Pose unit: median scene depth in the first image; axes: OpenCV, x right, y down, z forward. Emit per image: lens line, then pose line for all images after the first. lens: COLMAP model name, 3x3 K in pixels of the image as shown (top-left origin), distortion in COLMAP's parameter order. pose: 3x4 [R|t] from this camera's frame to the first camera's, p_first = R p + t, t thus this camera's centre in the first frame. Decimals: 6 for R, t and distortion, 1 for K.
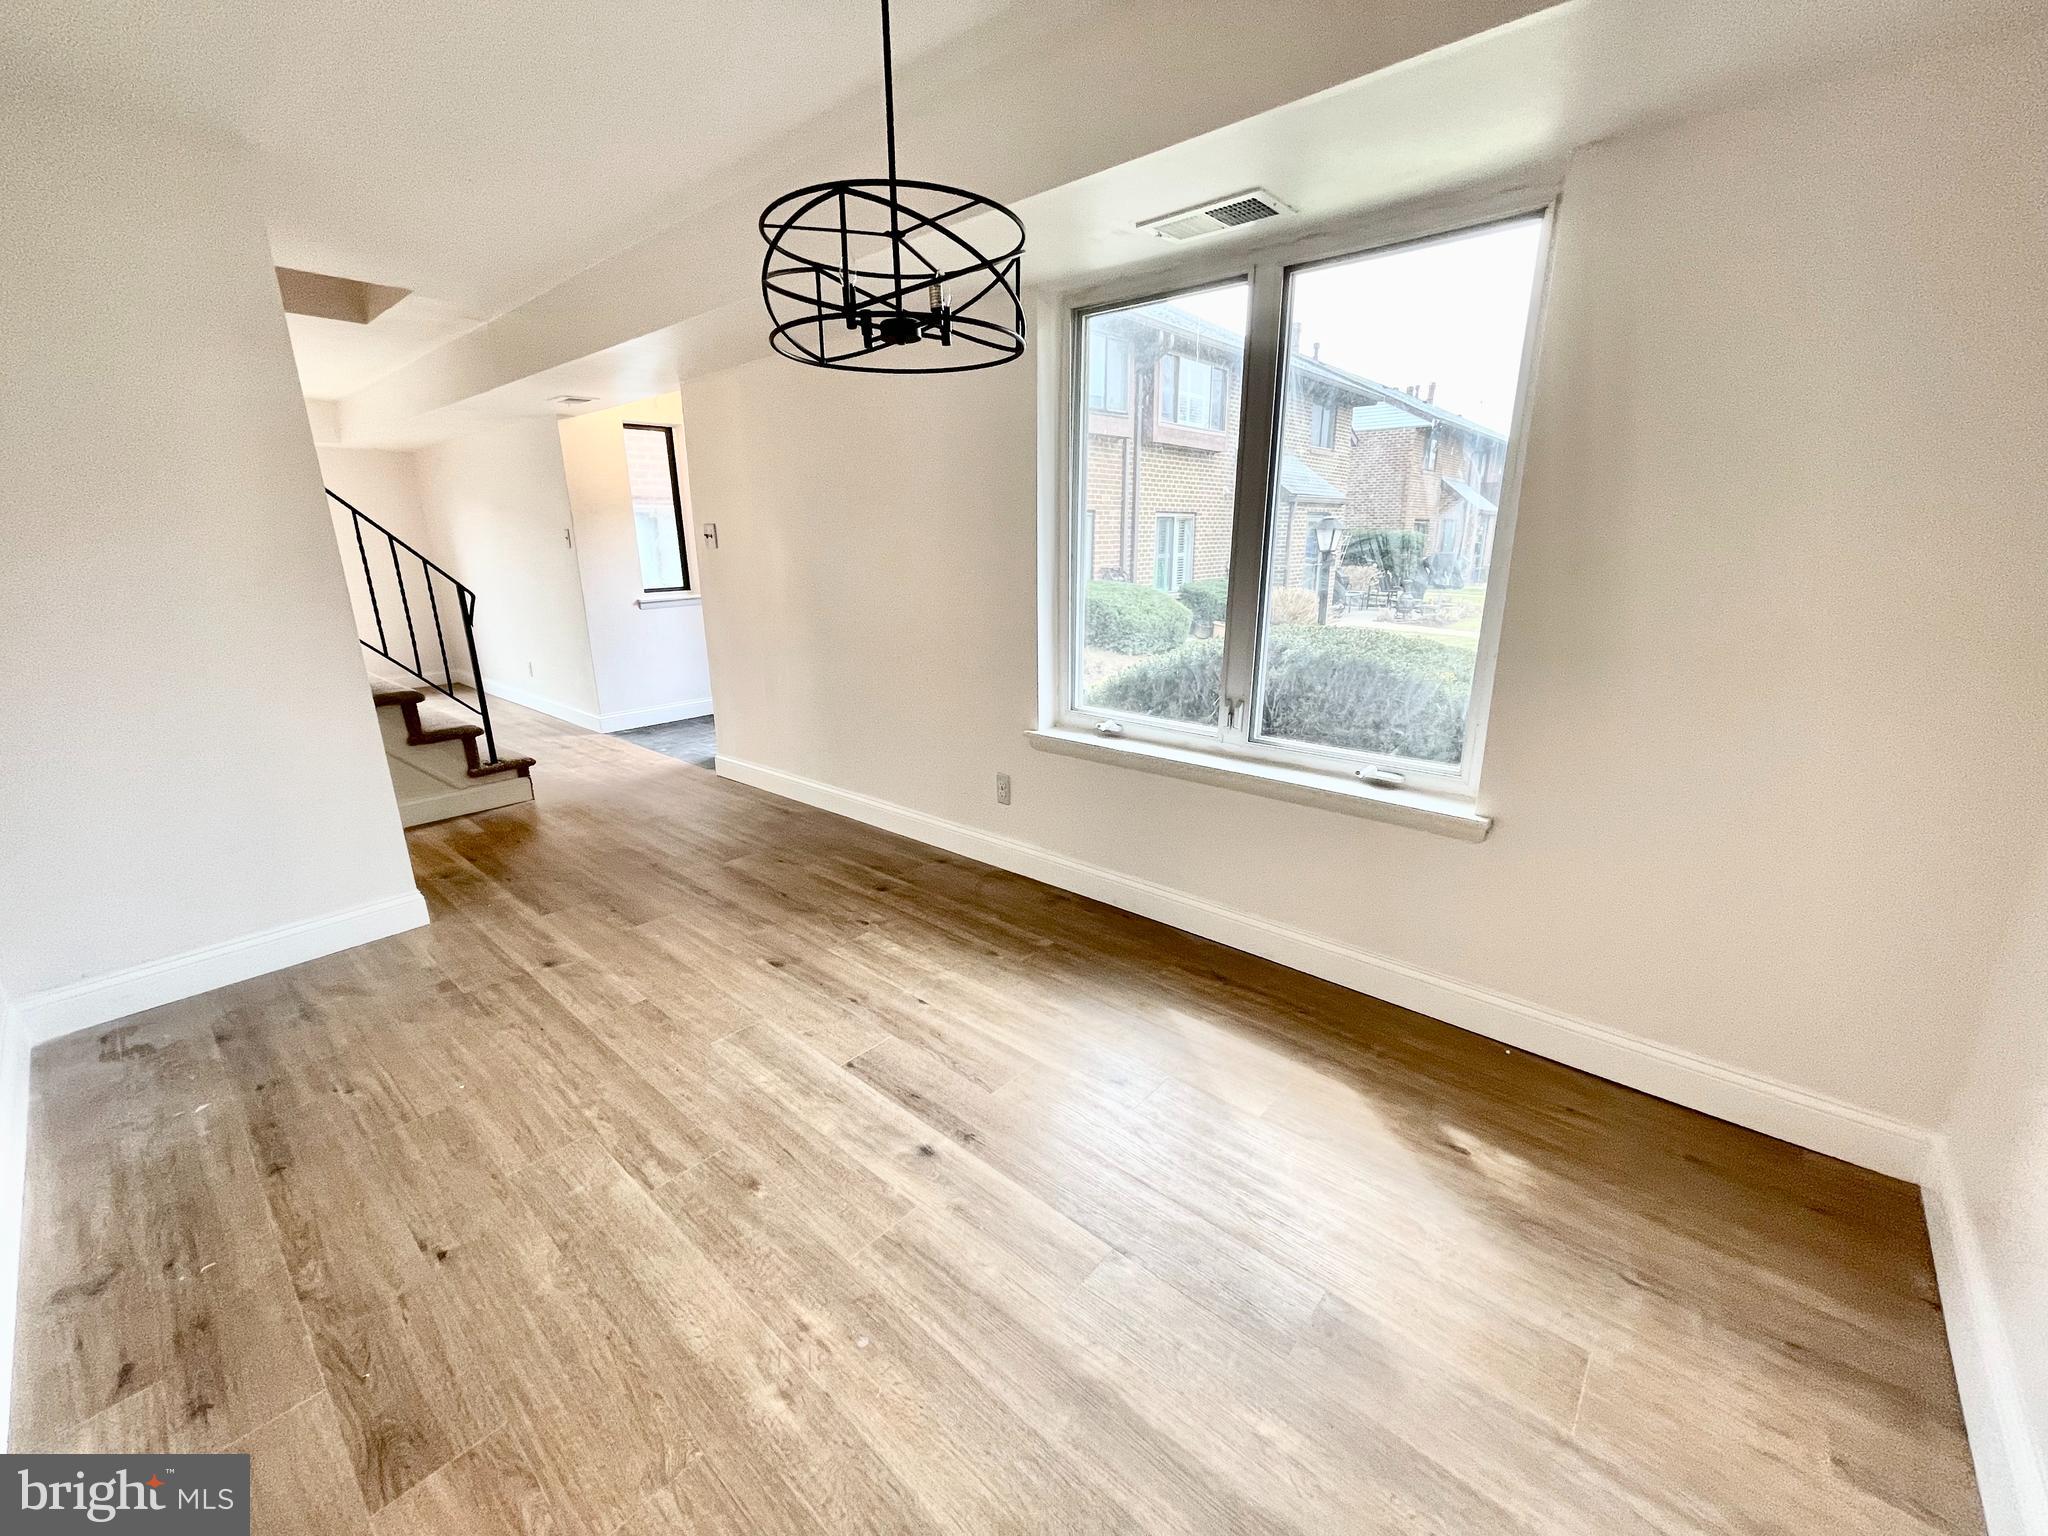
lens RADIAL K [[820.3, 0, 1016.3], [0, 820.3, 769.7], [0, 0, 1]] dist [-0.004479, 0.000594]
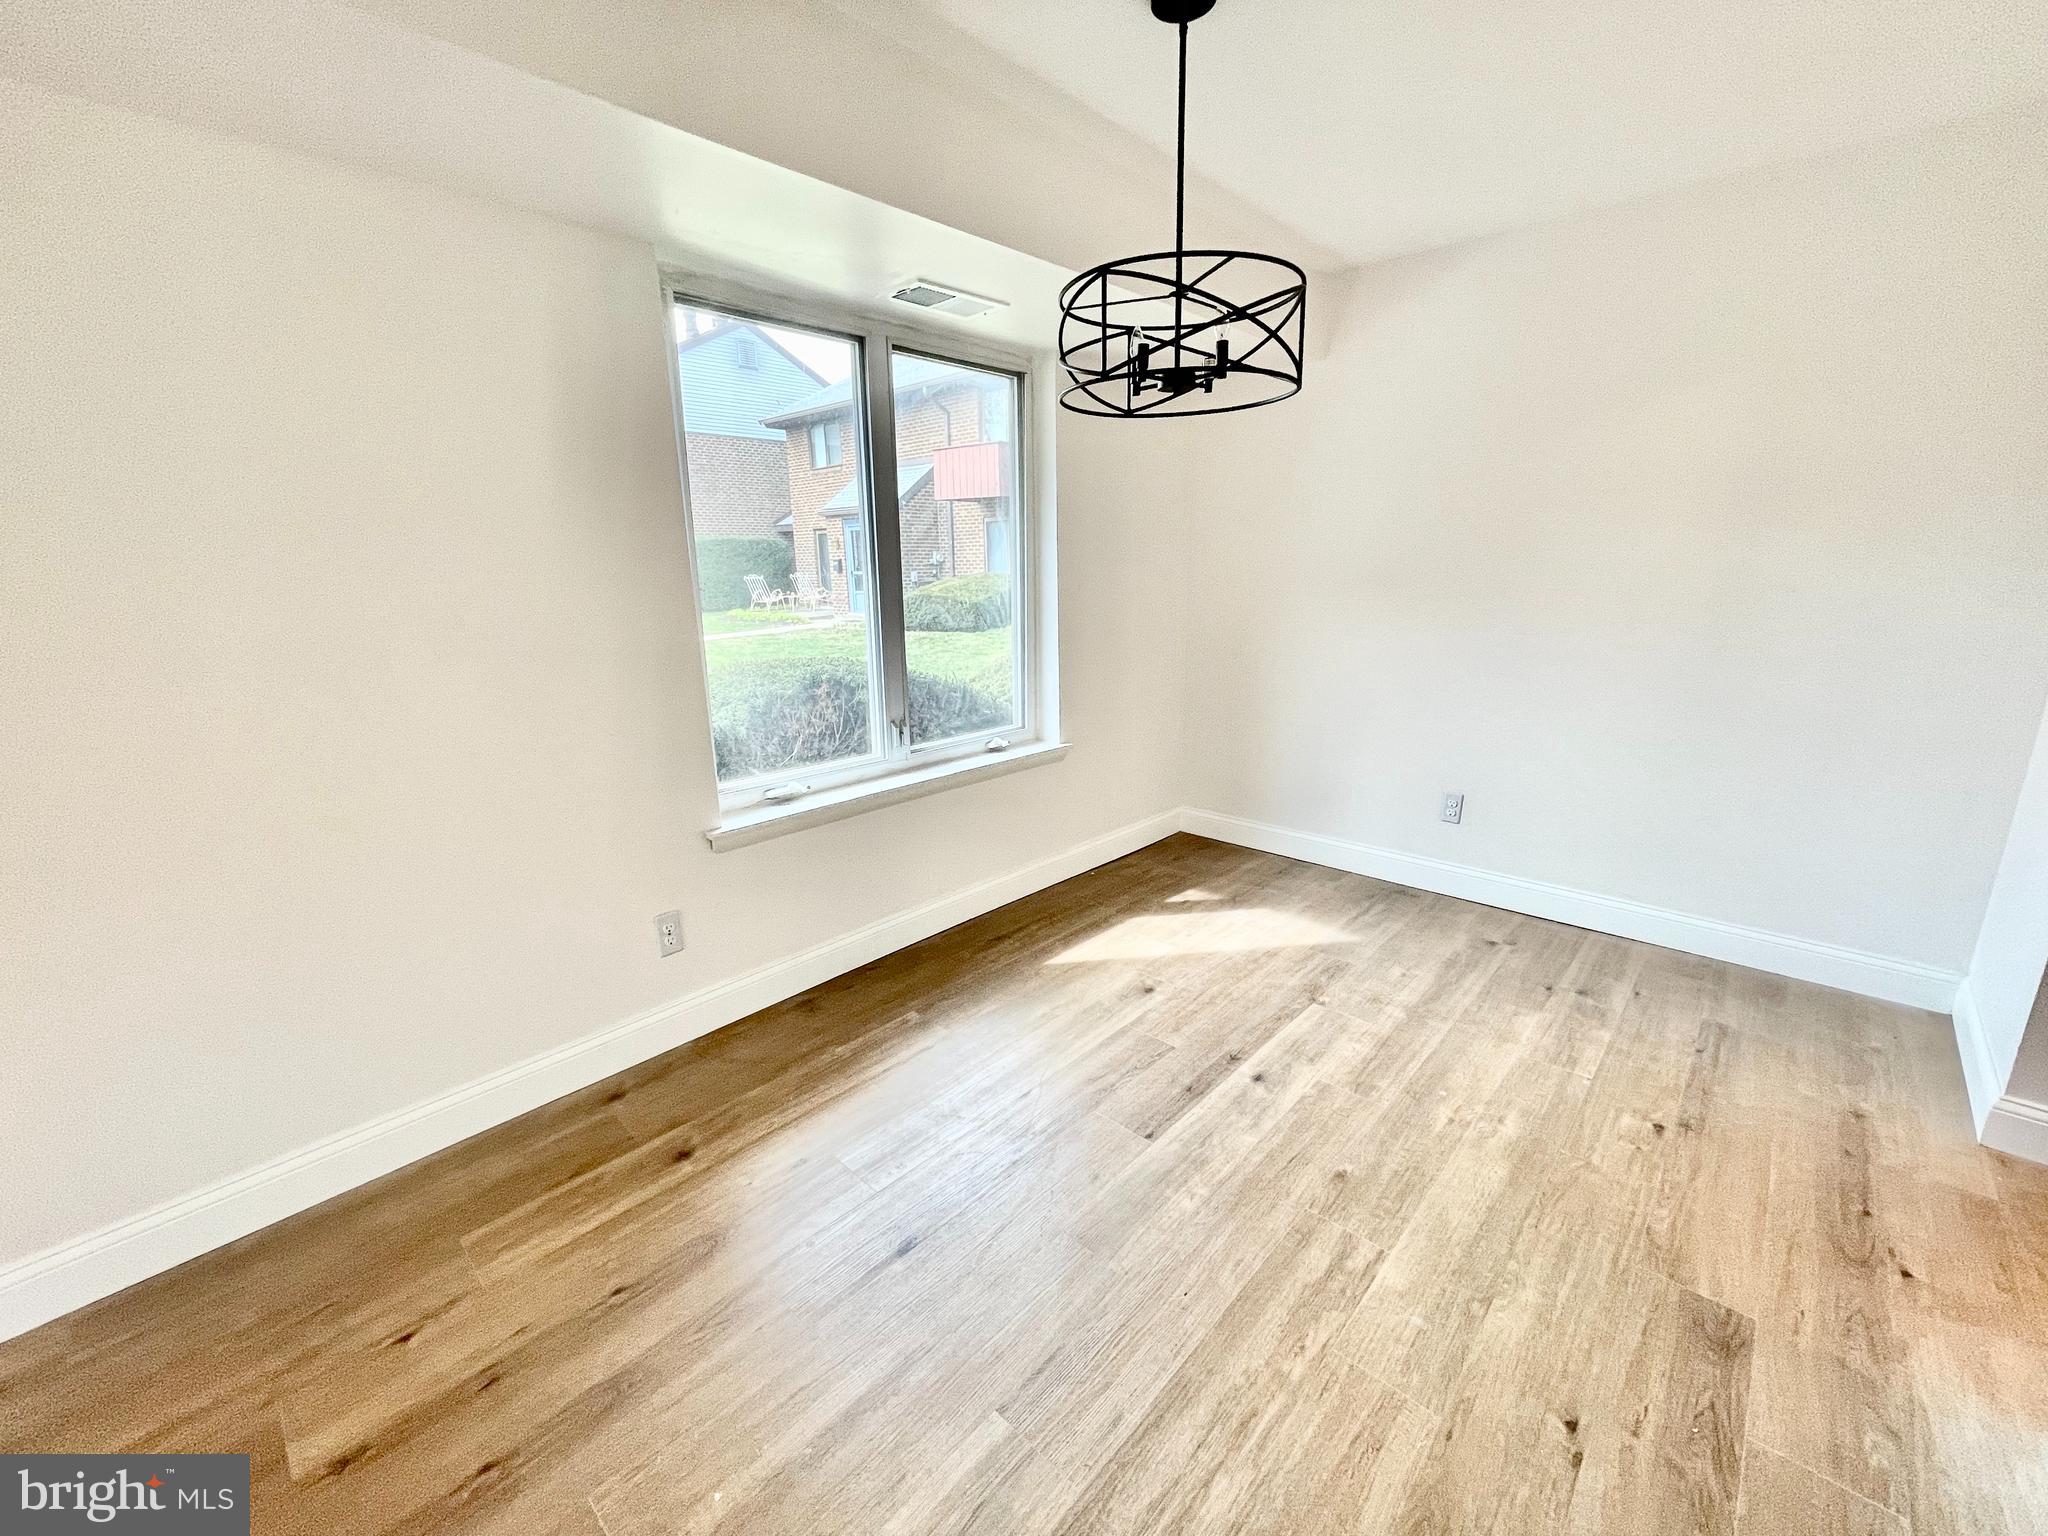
lens RADIAL K [[825.5, 0, 1010.9], [0, 825.5, 773.0], [0, 0, 1]] dist [-0.001966, 0.000695]
pose [[0.040710, -0.240105, 0.969893, -1.171186], [0.288872, 0.932073, 0.218618, -0.312306], [-0.956502, 0.271275, 0.107304, 1.083157]]
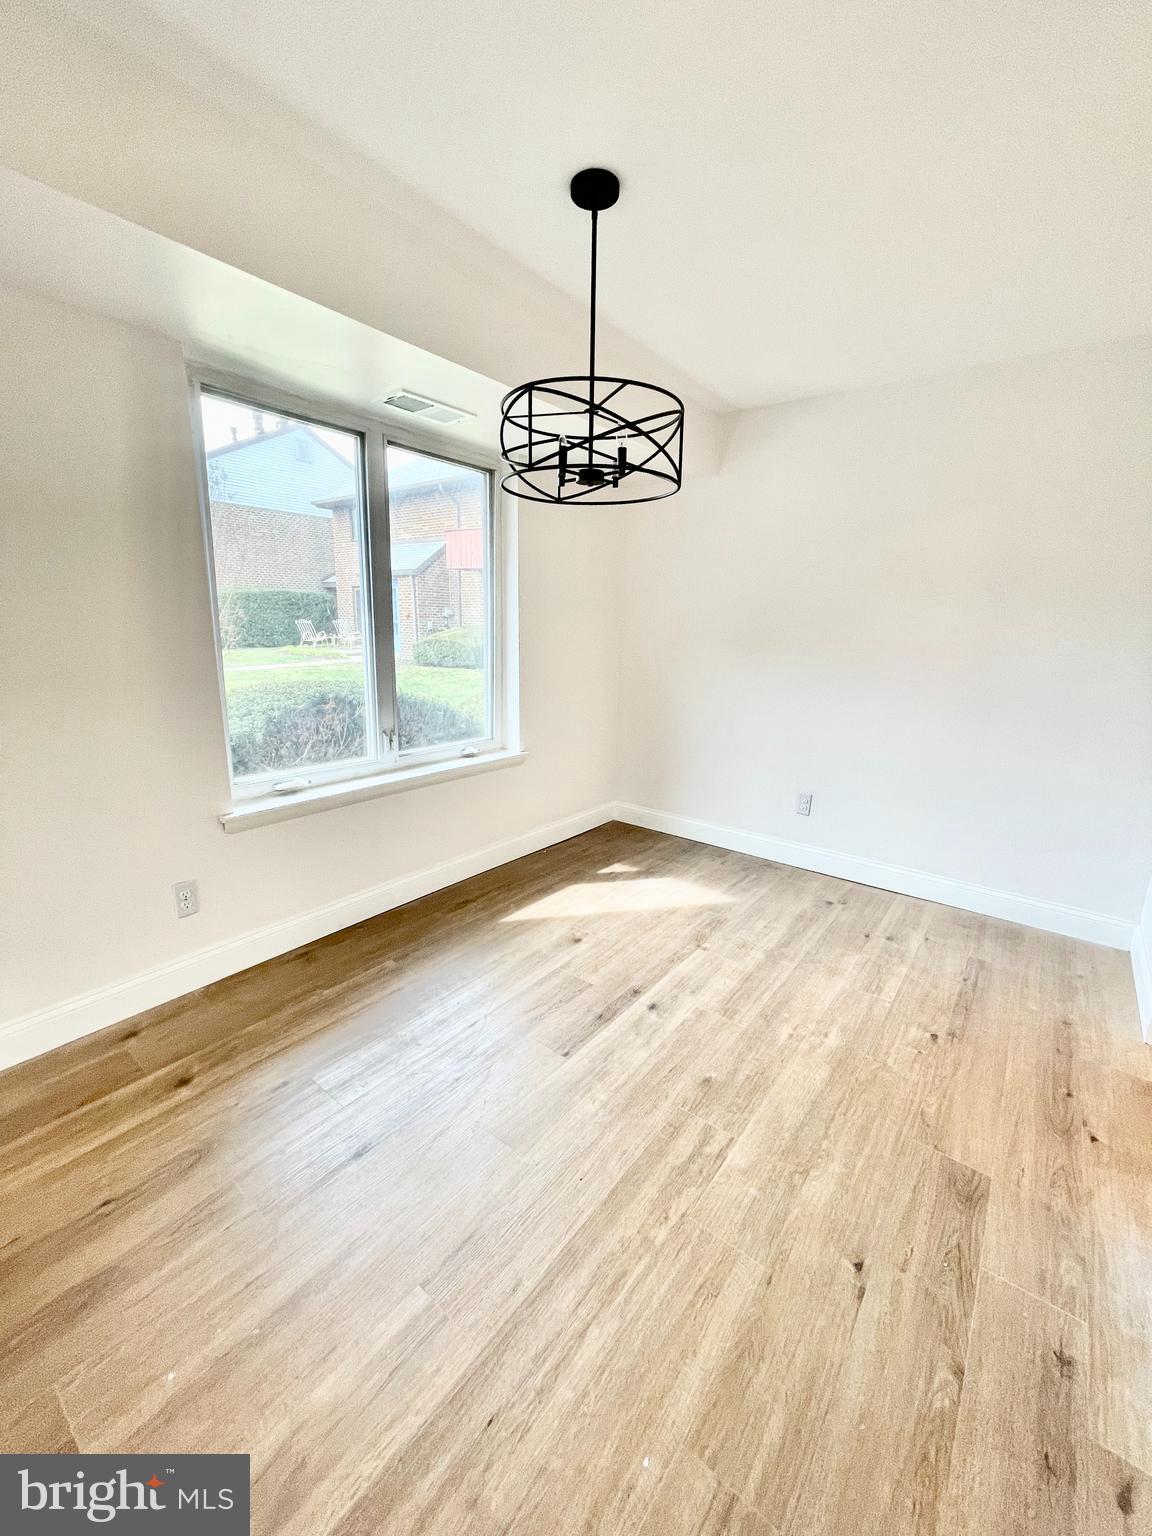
lens RADIAL K [[619.1, 0, 569.7], [0, 619.1, 762.1], [0, 0, 1]] dist [-0.001966, 0.000695]
pose [[-0.056441, -0.216483, 0.974654, -1.143980], [0.251231, 0.941719, 0.223716, -0.279187], [-0.966280, 0.257490, 0.001235, 1.020540]]
